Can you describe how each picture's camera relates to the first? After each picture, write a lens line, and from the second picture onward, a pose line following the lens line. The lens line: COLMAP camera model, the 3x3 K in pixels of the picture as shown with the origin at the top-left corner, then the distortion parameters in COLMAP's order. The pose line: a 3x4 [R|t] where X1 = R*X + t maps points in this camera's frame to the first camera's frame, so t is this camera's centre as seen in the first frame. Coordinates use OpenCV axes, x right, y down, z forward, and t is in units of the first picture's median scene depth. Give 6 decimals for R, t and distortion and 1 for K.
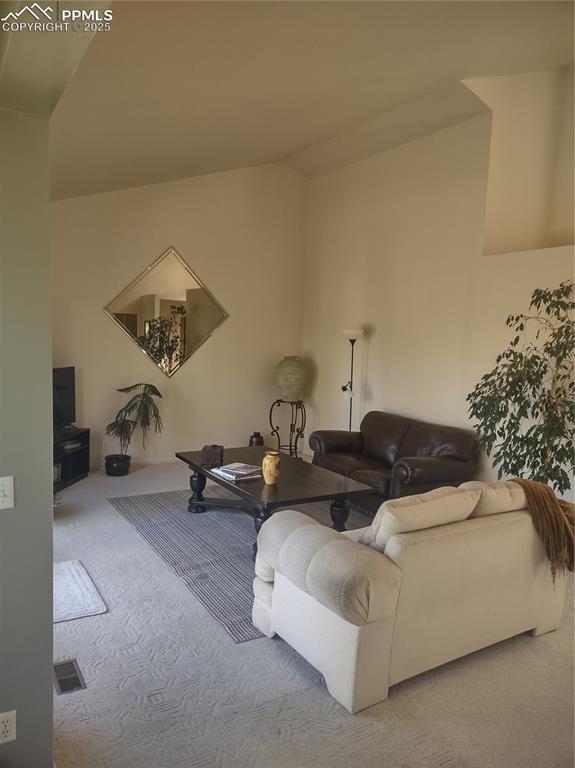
lens RADIAL K [[566.0, 0, 287.5], [0, 566.0, 384.0], [0, 0, 1]] dist [0.073586, -0.081296]
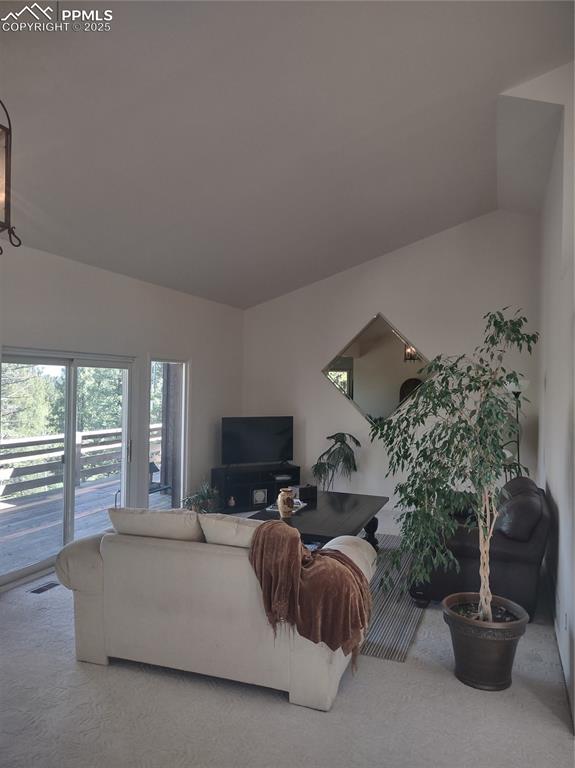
lens RADIAL K [[566.0, 0, 287.5], [0, 566.0, 384.0], [0, 0, 1]] dist [0.073586, -0.081296]
pose [[0.632914, -0.023739, -0.773858, 0.993039], [-0.071290, 0.993497, -0.088782, 0.018224], [0.770933, 0.111359, 0.627106, 0.322128]]
